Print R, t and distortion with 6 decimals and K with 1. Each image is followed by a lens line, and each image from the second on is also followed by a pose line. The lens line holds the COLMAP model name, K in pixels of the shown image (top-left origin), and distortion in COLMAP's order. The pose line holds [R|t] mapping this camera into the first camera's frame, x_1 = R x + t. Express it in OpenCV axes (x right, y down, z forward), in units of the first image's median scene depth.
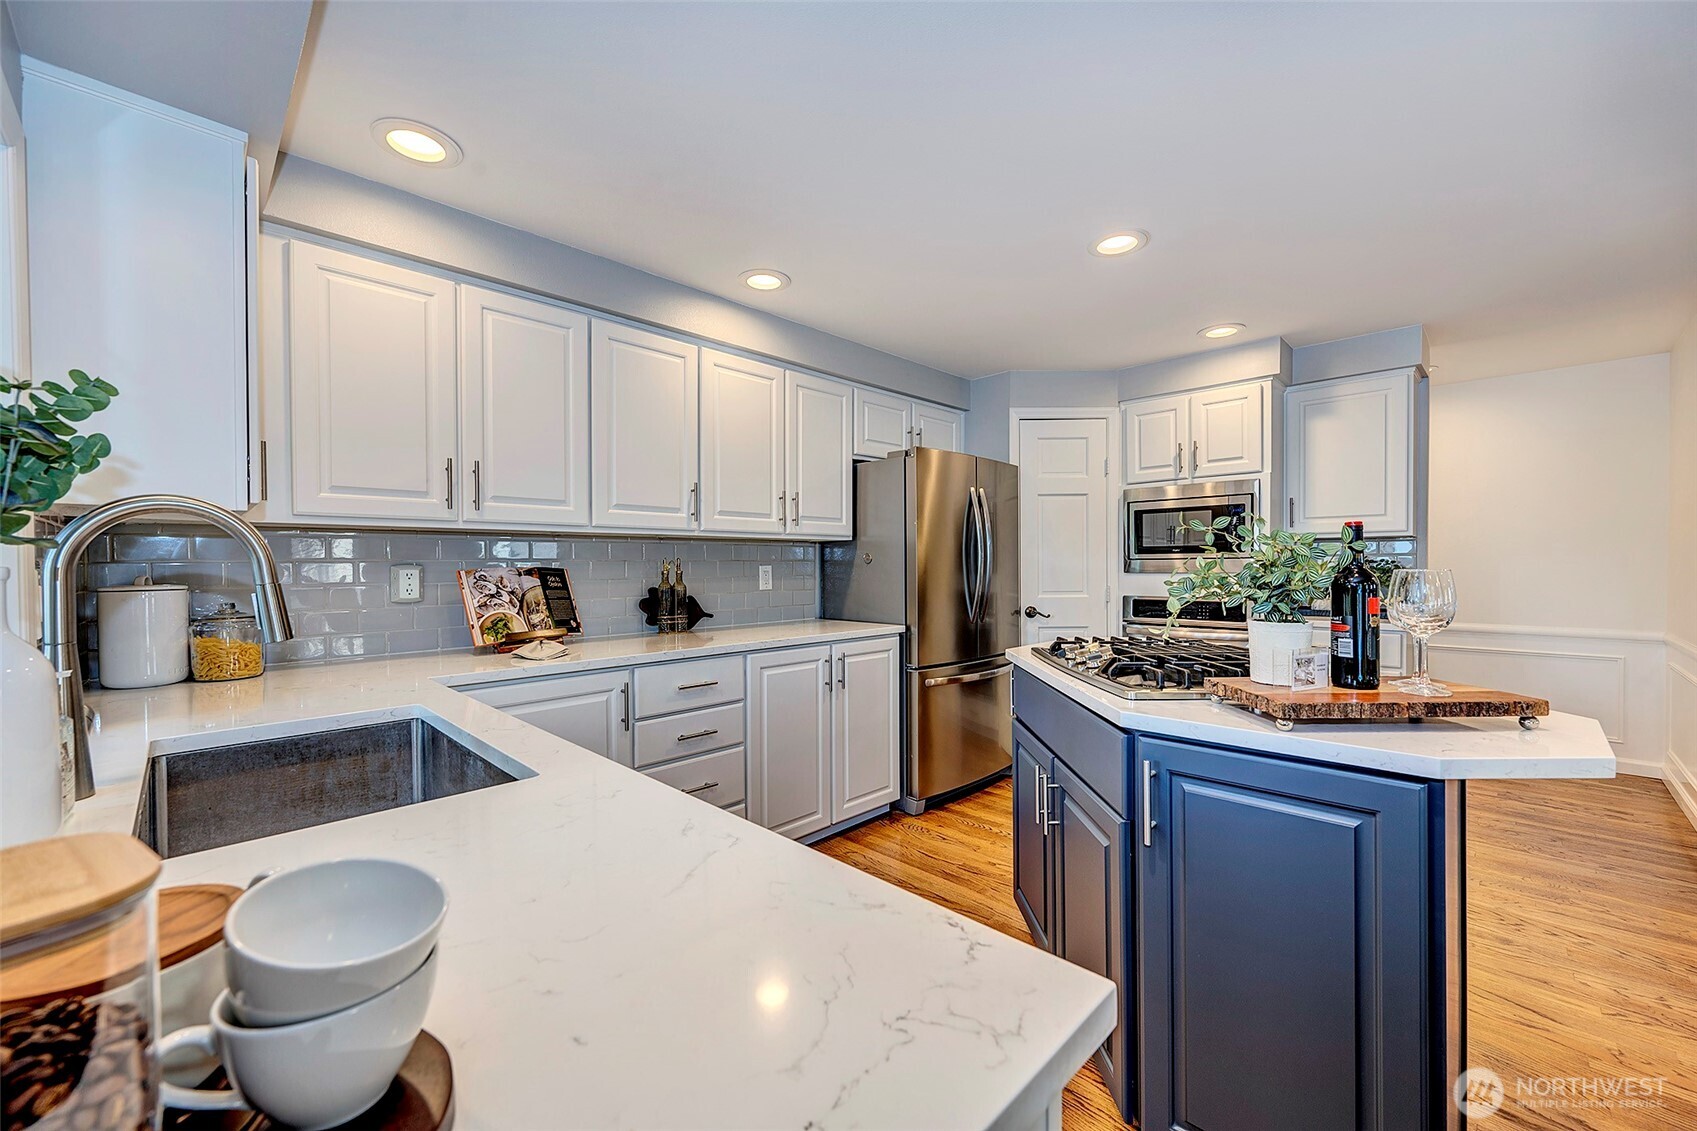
lens RADIAL K [[666.3, 0, 845.5], [0, 666.3, 568.1], [0, 0, 1]] dist [-0.001168, -0.000427]
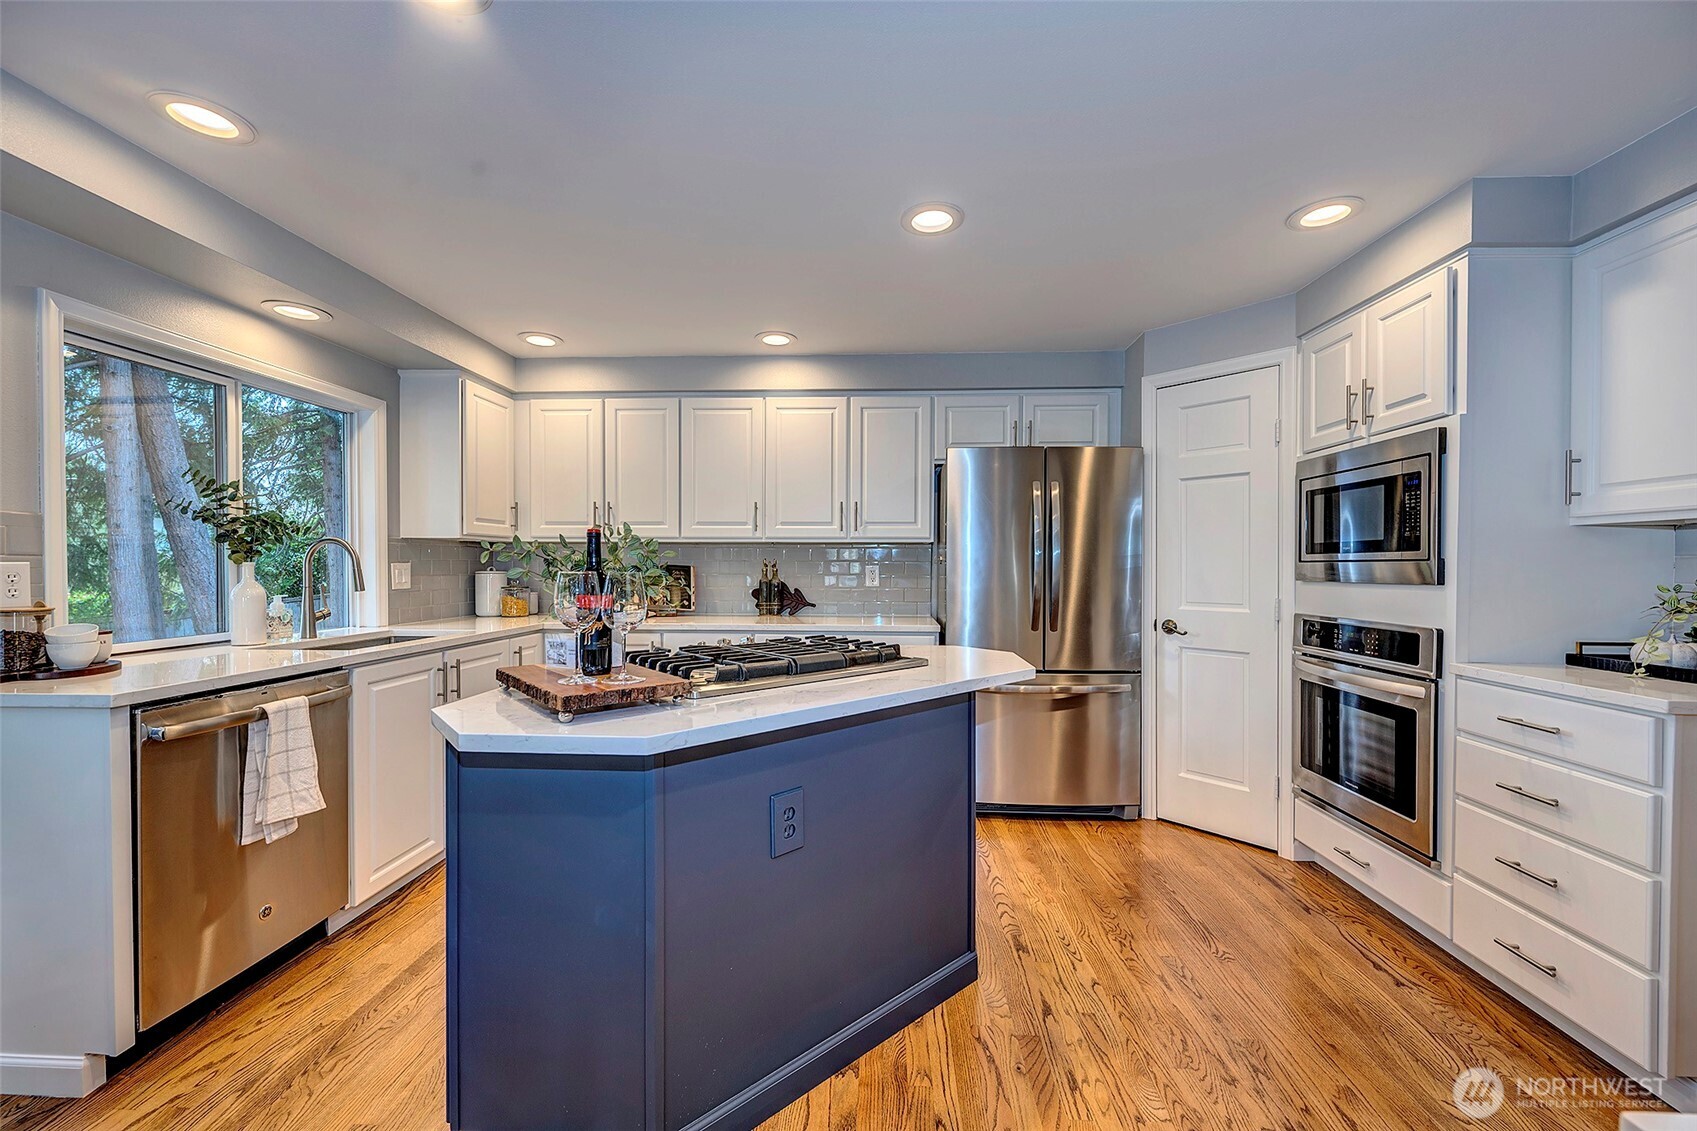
lens RADIAL K [[666.3, 0, 847.6], [0, 666.3, 567.8], [0, 0, 1]] dist [-0.001168, -0.000427]
pose [[0.666463, 0.012877, -0.745427, 0.764948], [-0.011412, 0.999910, 0.007070, -0.007899], [0.745451, 0.003795, 0.666550, 0.220532]]
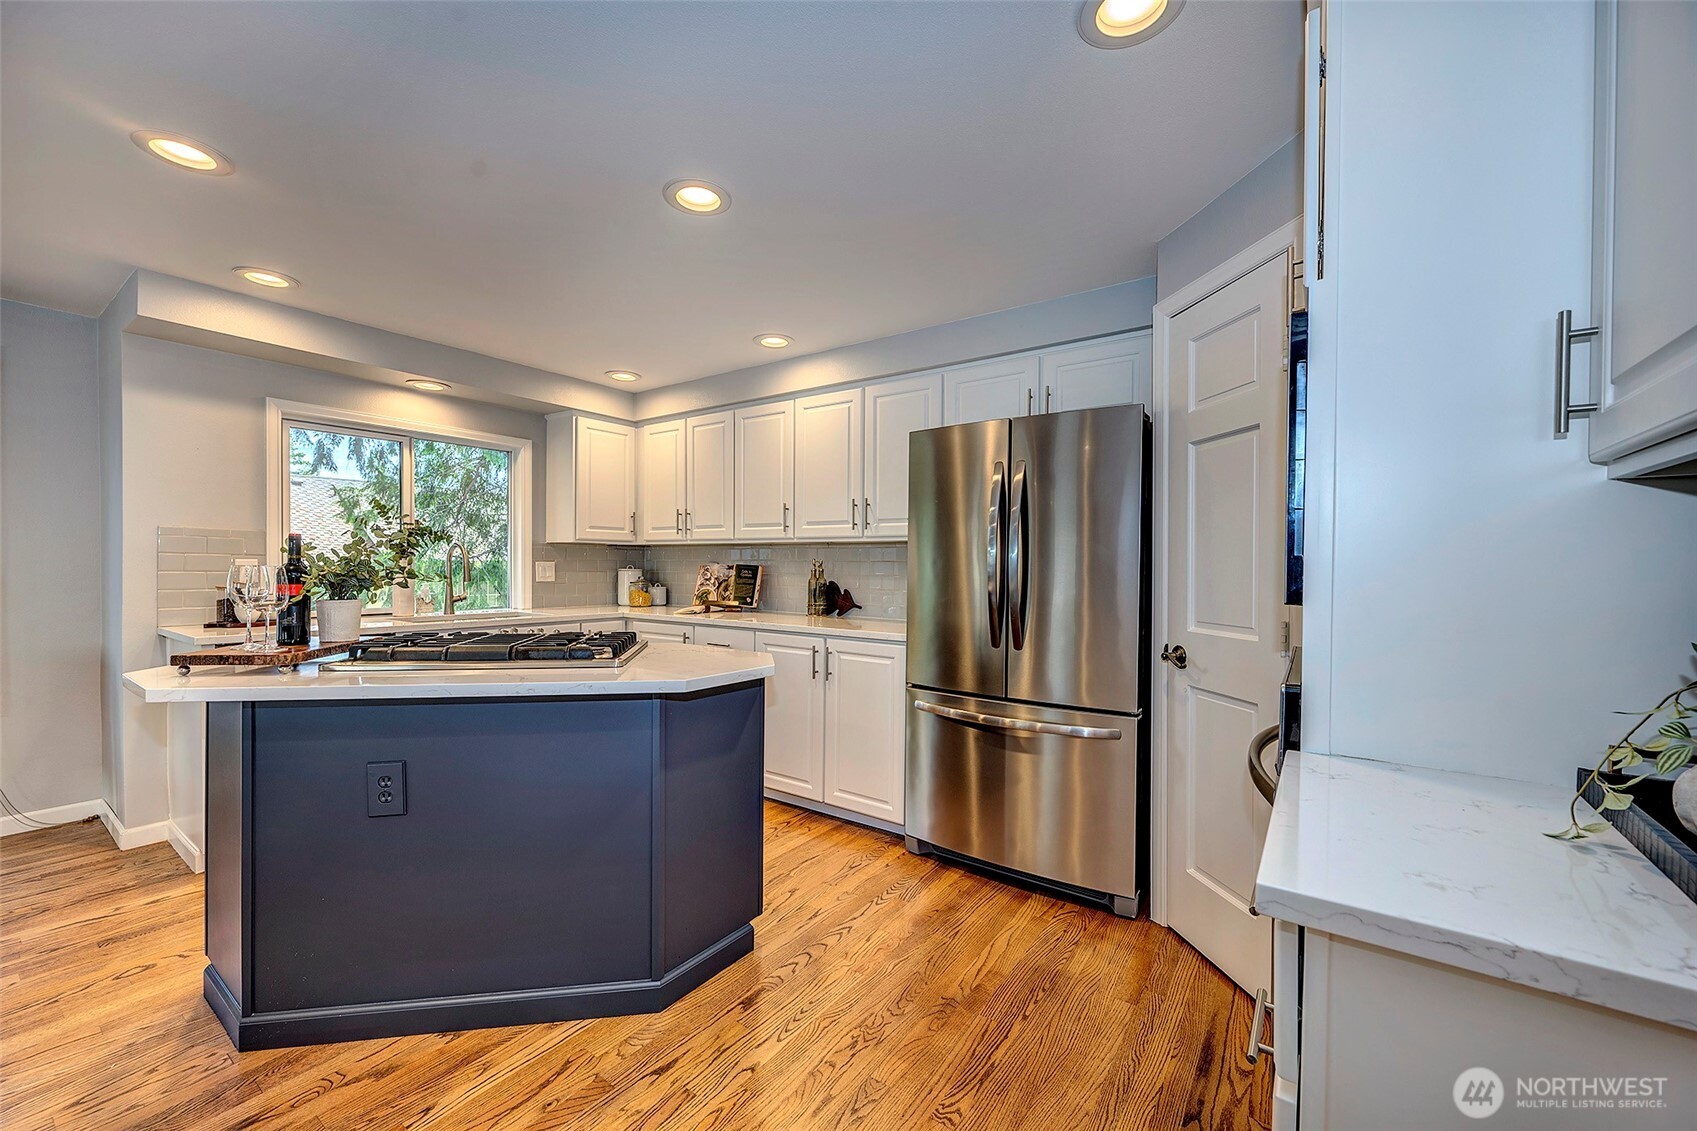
lens RADIAL K [[666.3, 0, 850.7], [0, 666.3, 566.7], [0, 0, 1]] dist [-0.001168, -0.000427]
pose [[0.161738, 0.011729, -0.986764, 0.975034], [-0.014935, 0.999844, 0.009436, -0.012396], [0.986721, 0.013211, 0.161888, 0.791443]]
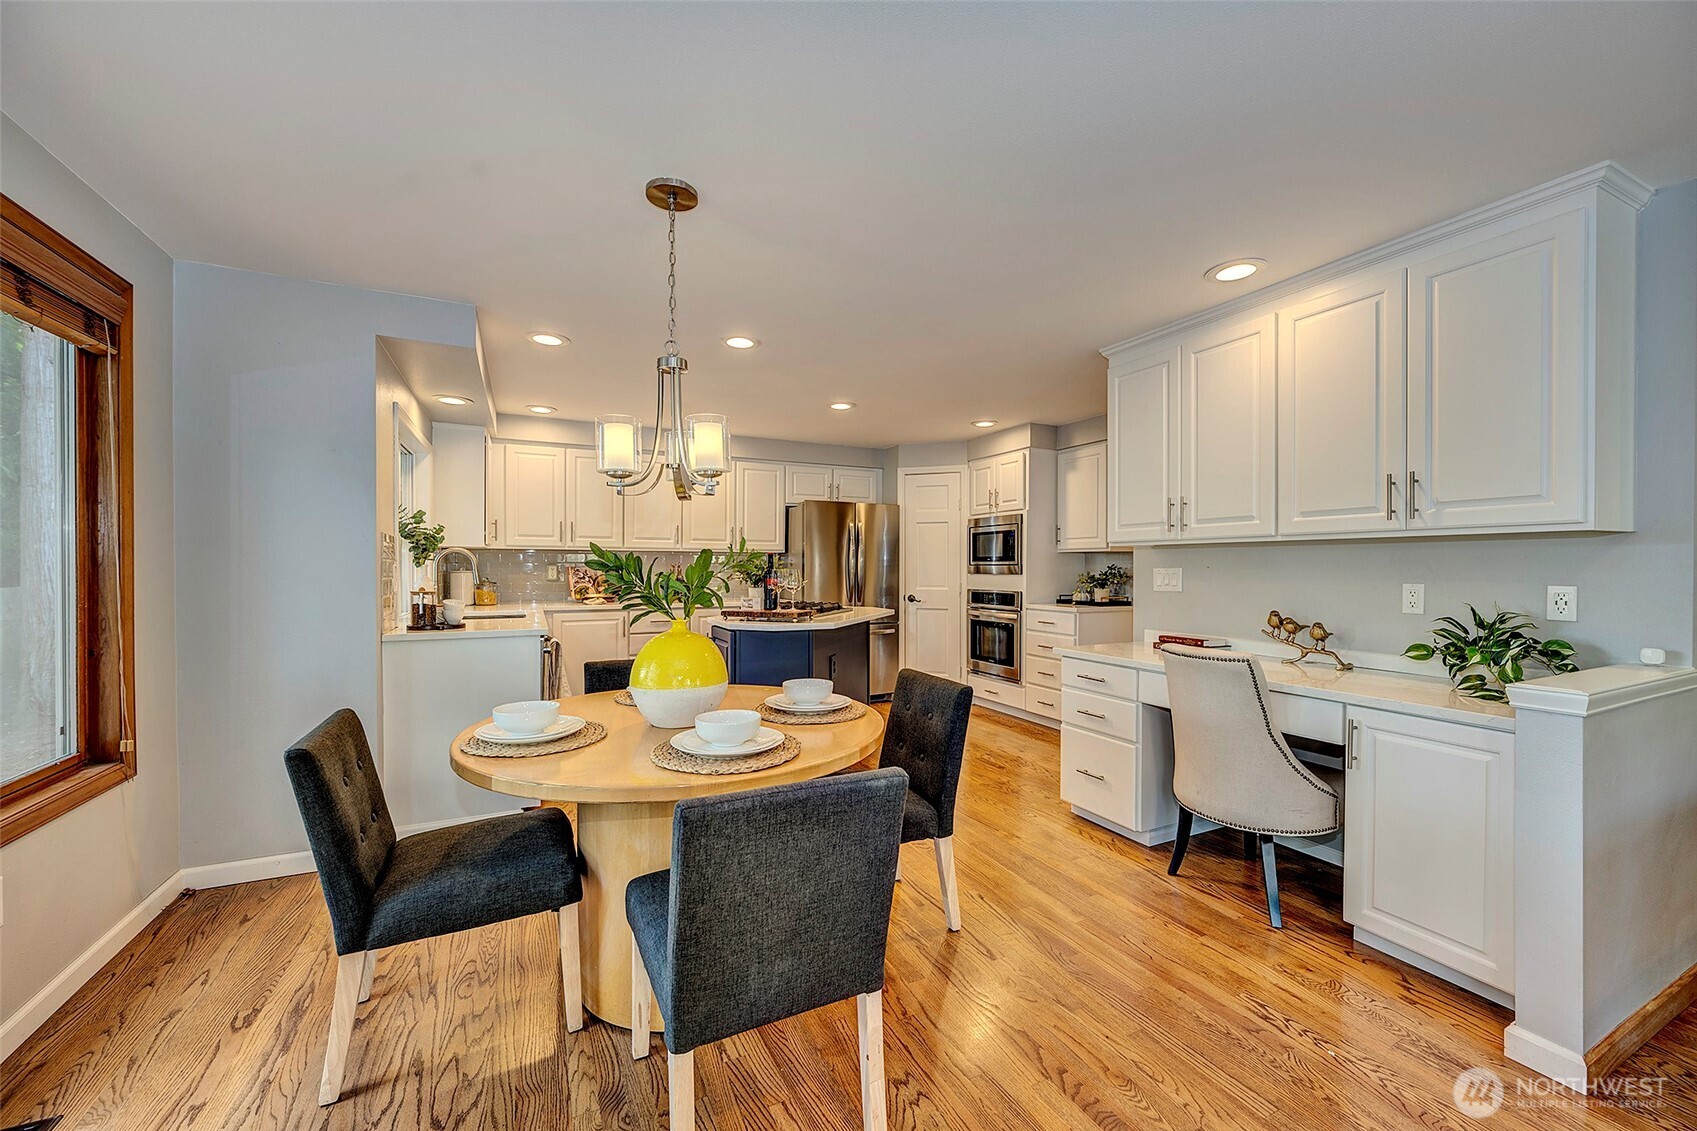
lens RADIAL K [[666.3, 0, 847.0], [0, 666.3, 567.1], [0, 0, 1]] dist [-0.001168, -0.000427]
pose [[0.942819, 0.011339, -0.333112, 0.812052], [-0.011715, 0.999931, 0.000882, -0.008033], [0.333099, 0.003071, 0.942887, -0.641429]]
